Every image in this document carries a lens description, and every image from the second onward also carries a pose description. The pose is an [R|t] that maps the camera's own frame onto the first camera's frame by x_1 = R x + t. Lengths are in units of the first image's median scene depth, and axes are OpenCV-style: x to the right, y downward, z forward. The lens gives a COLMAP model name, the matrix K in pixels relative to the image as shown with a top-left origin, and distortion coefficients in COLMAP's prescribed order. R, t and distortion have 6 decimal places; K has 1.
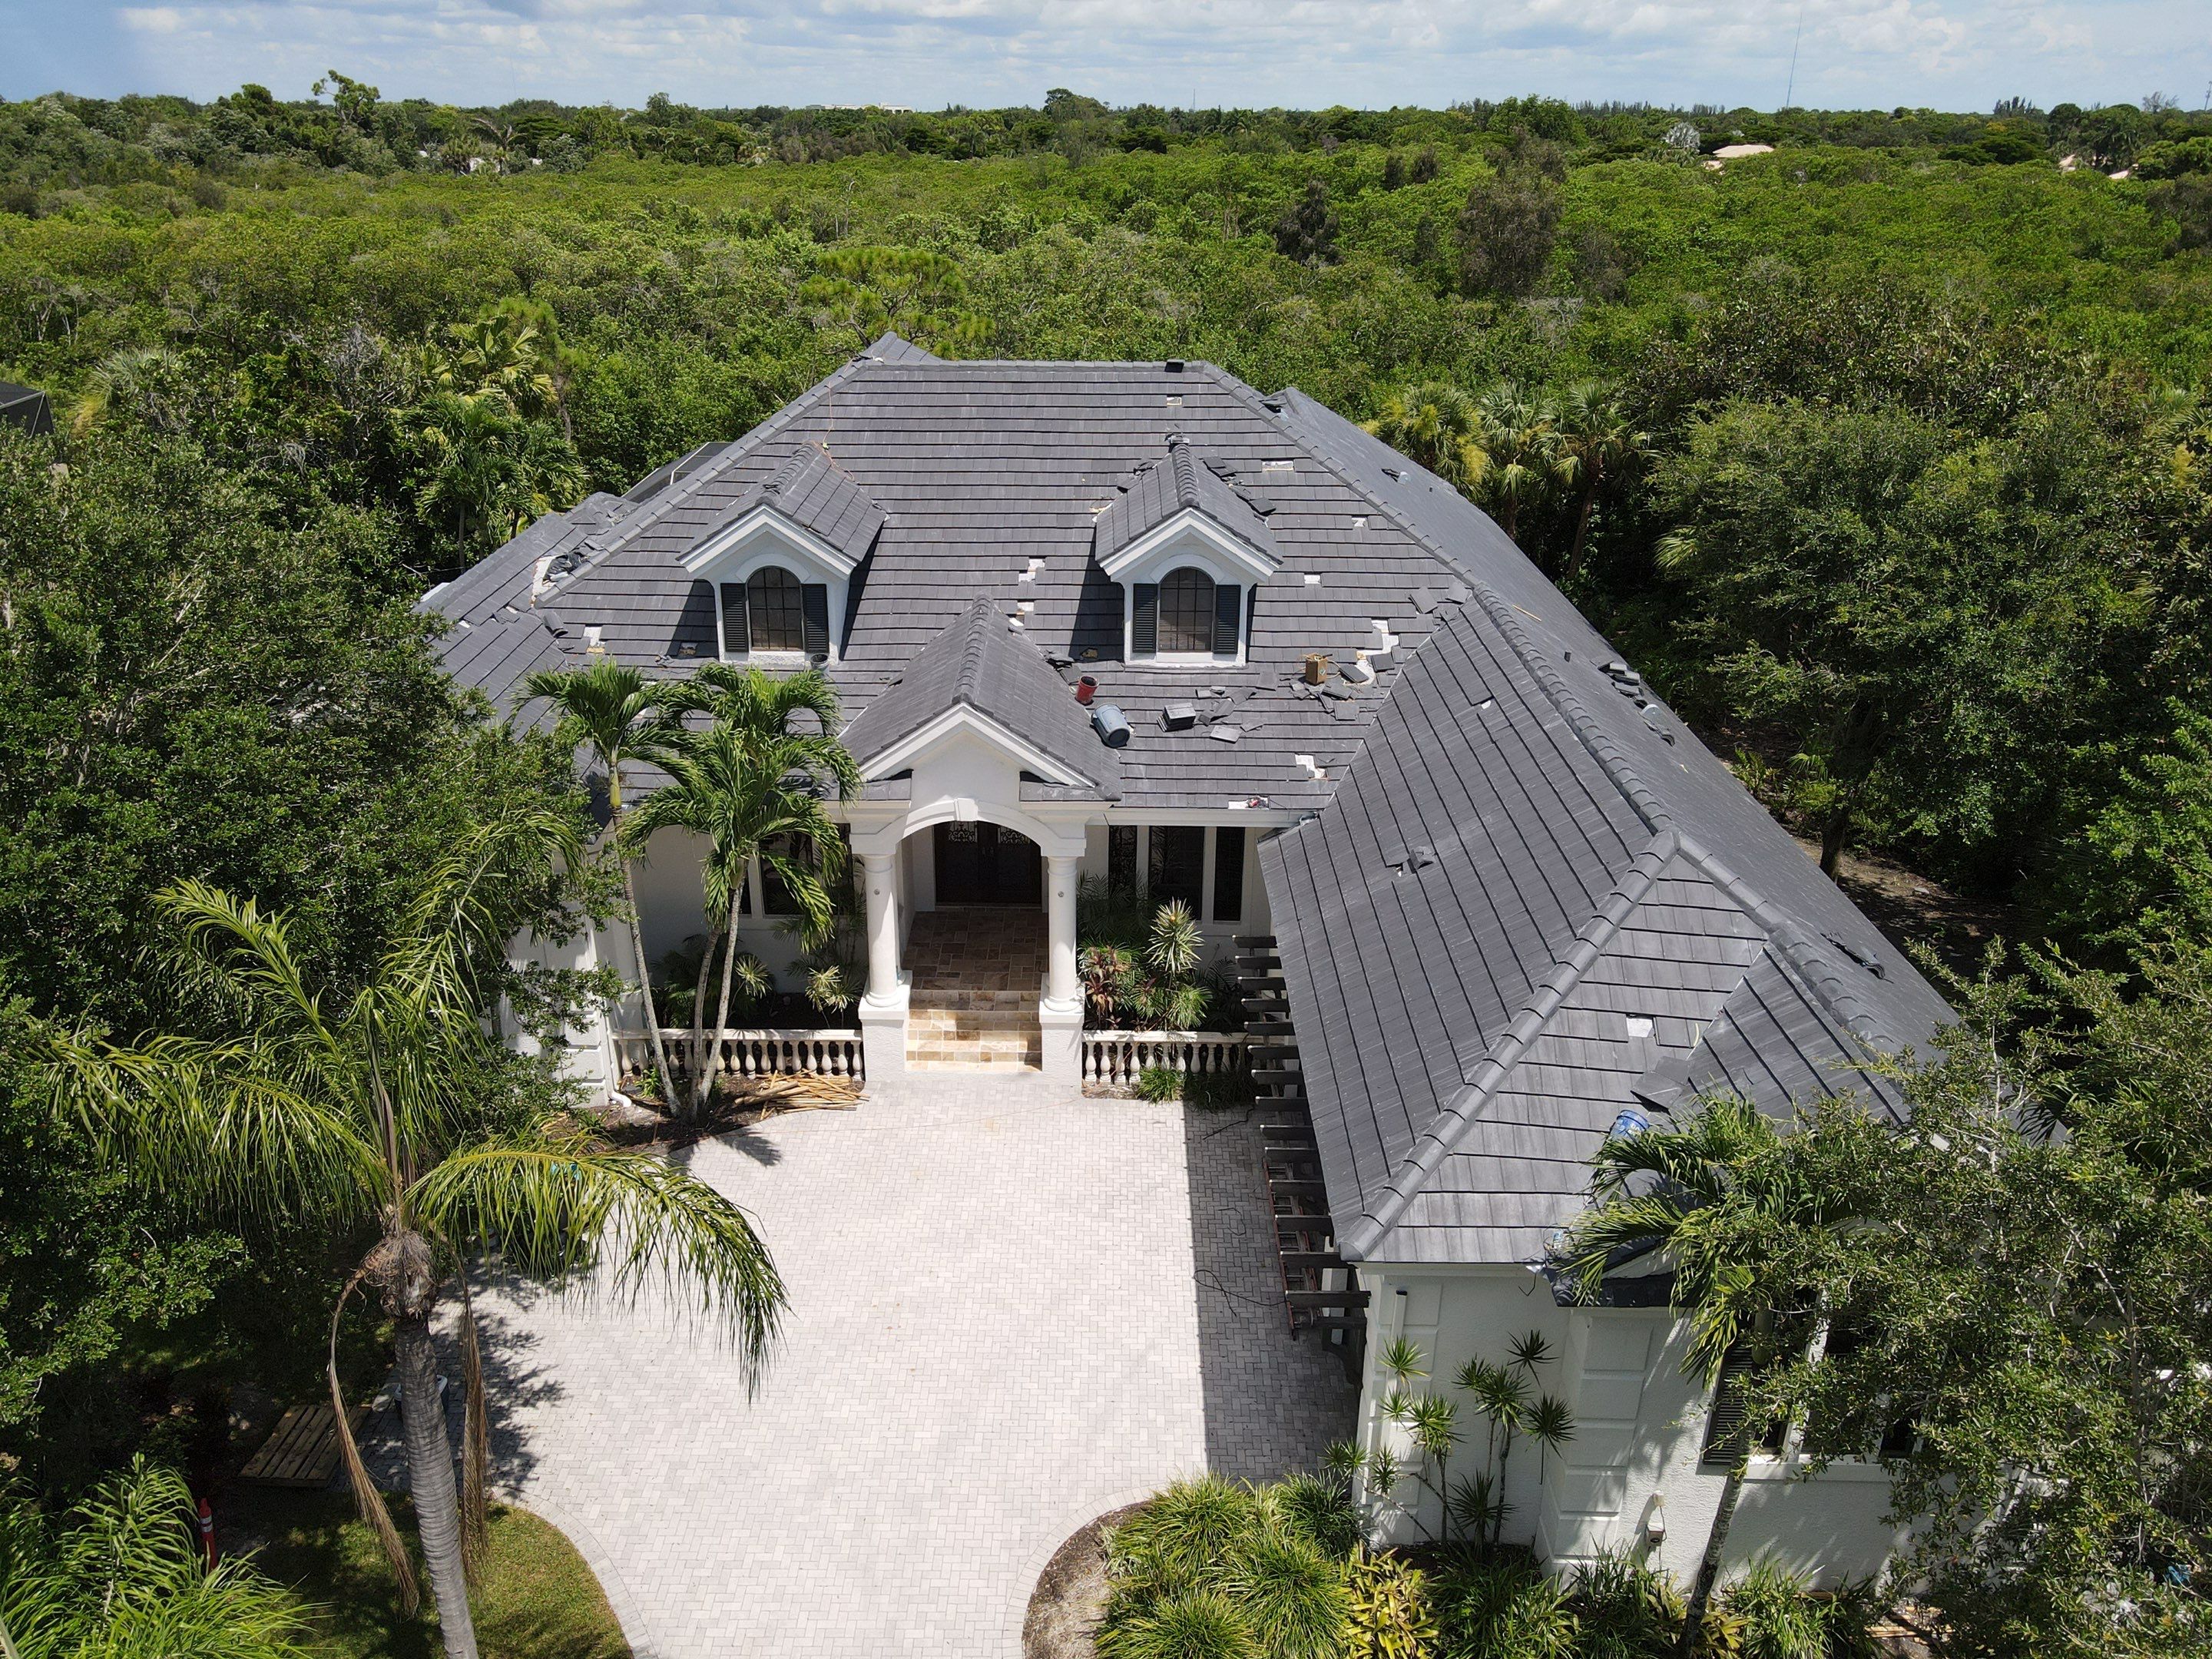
lens RADIAL K [[1662.1, 0, 1106.0], [0, 1662.1, 829.5], [0, 0, 1]] dist [0.011641, 0.004061]
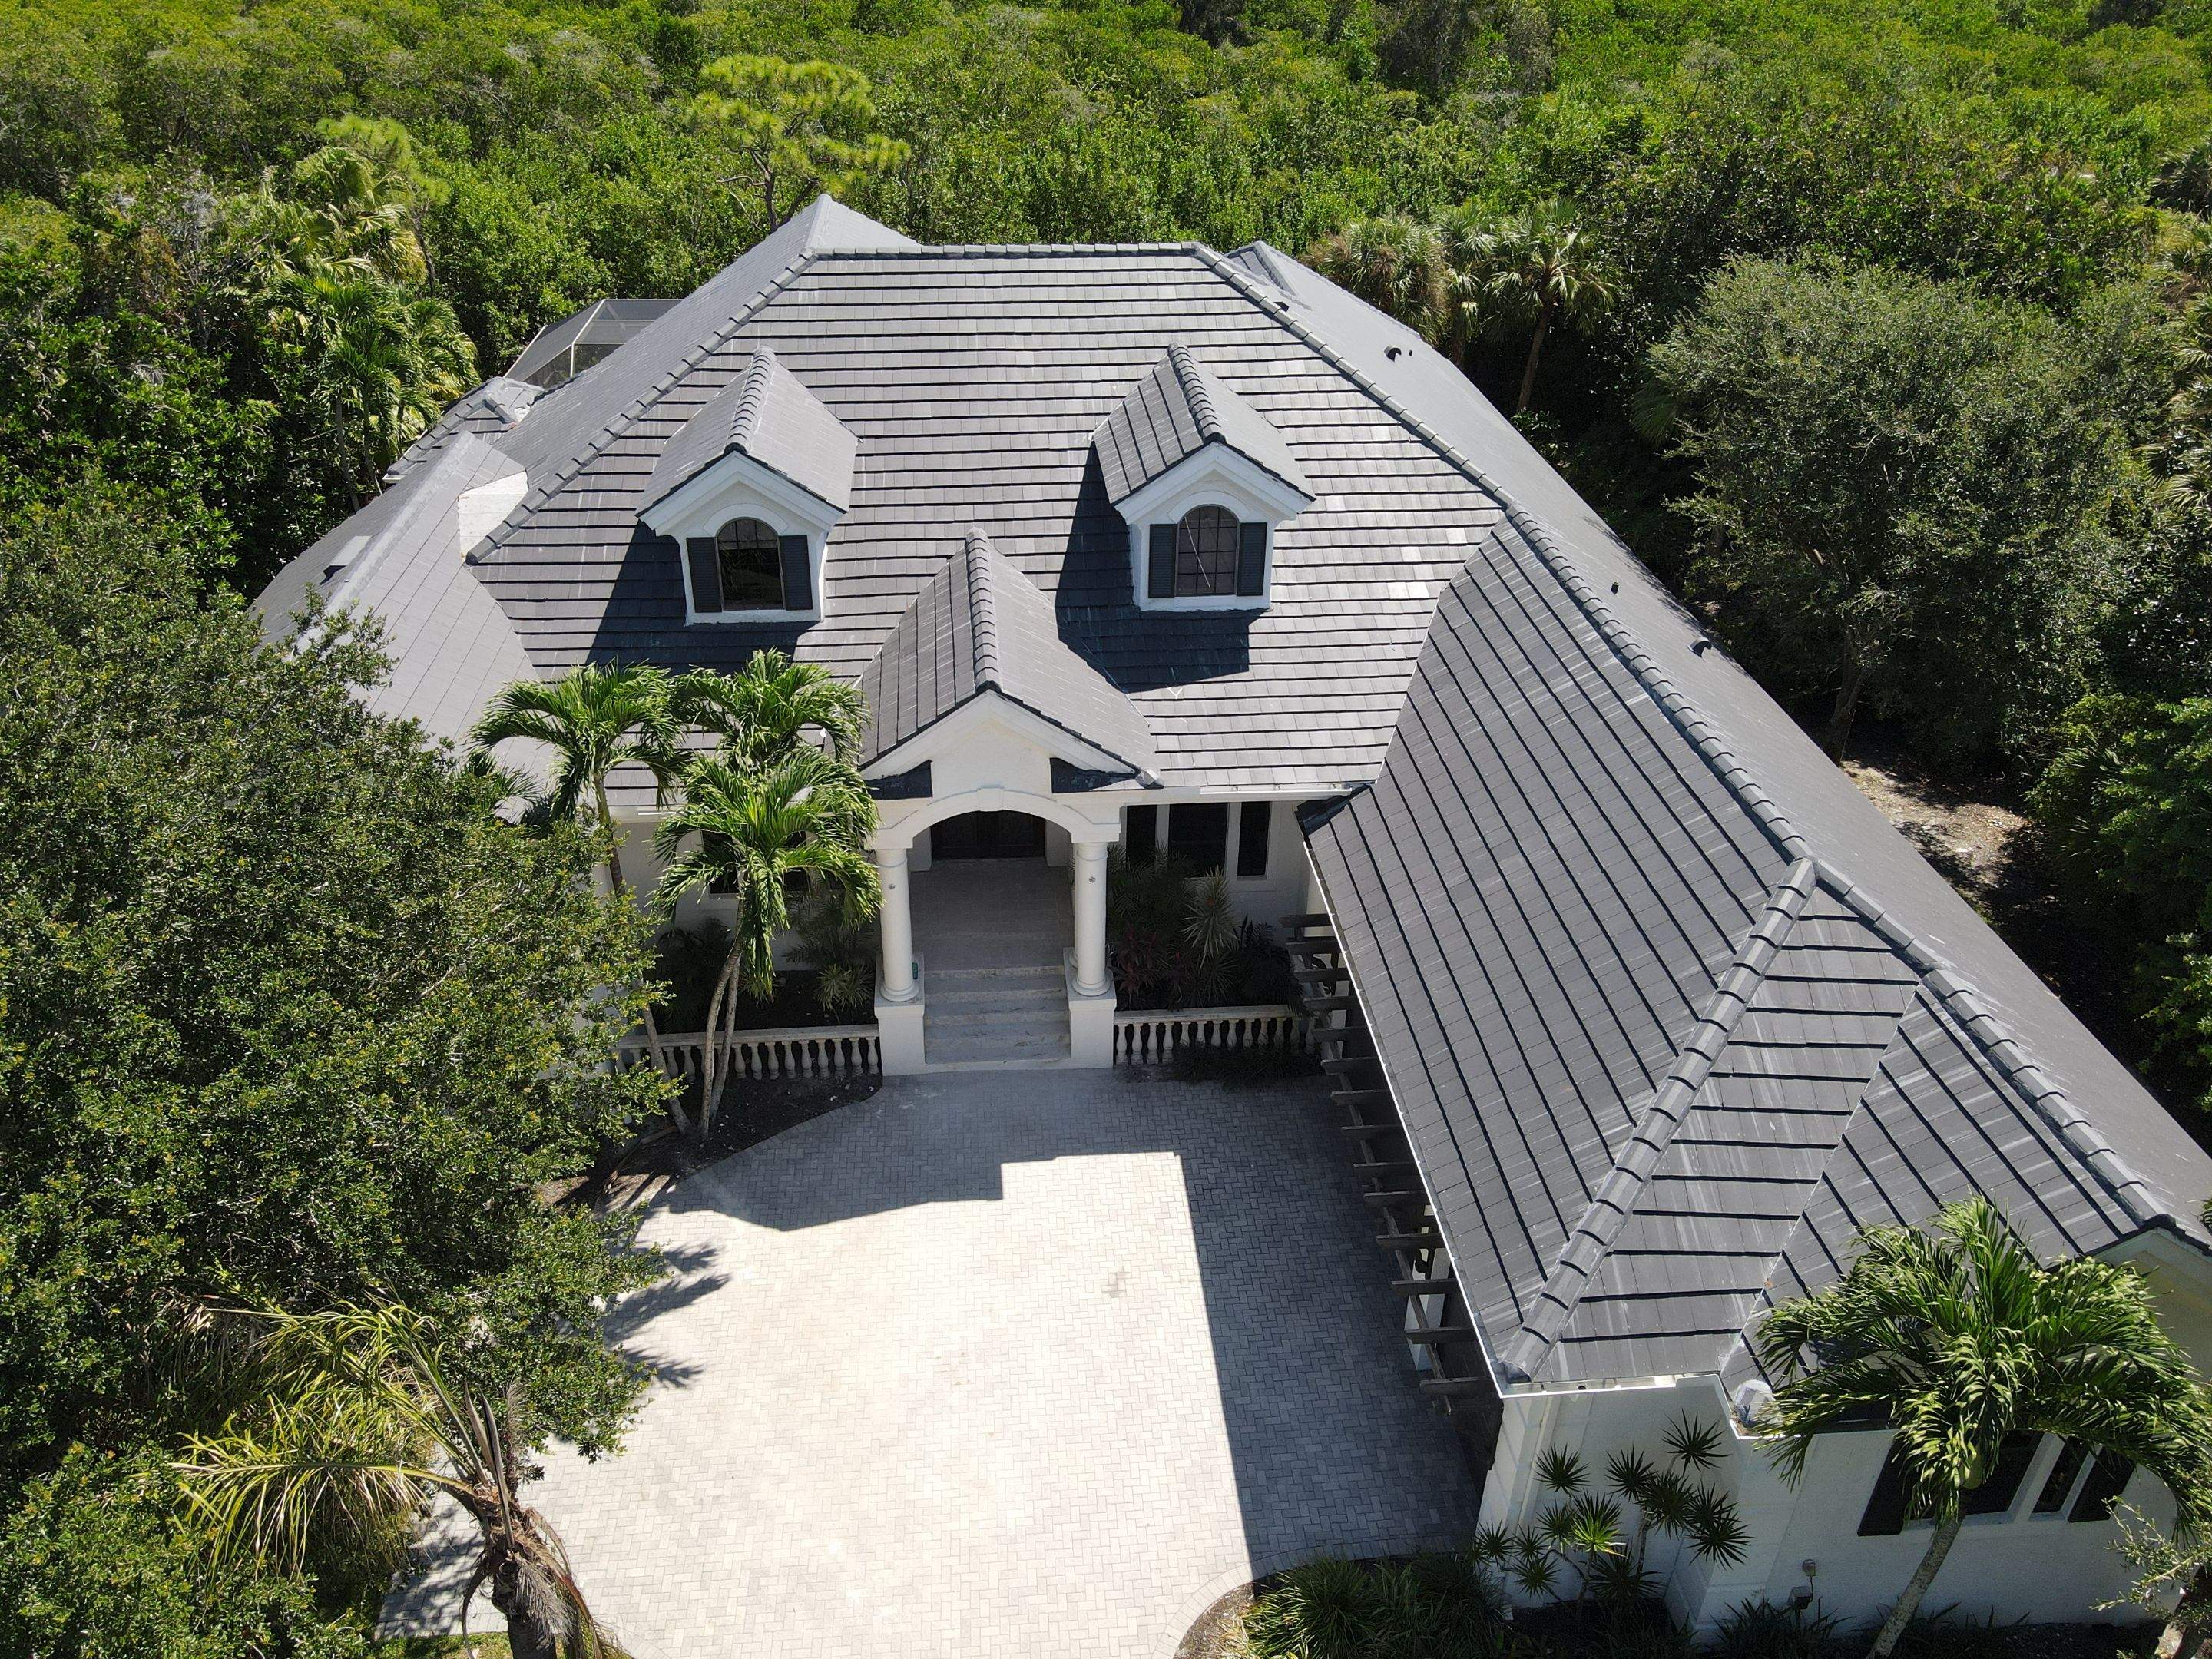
lens RADIAL K [[1644.2, 0, 1106.0], [0, 1644.2, 829.5], [0, 0, 1]] dist [0.005327, -0.003735]
pose [[0.995894, -0.045049, 0.078528, -0.086614], [0.033315, 0.988900, 0.144801, -0.116209], [-0.084180, -0.141590, 0.986340, 0.098445]]
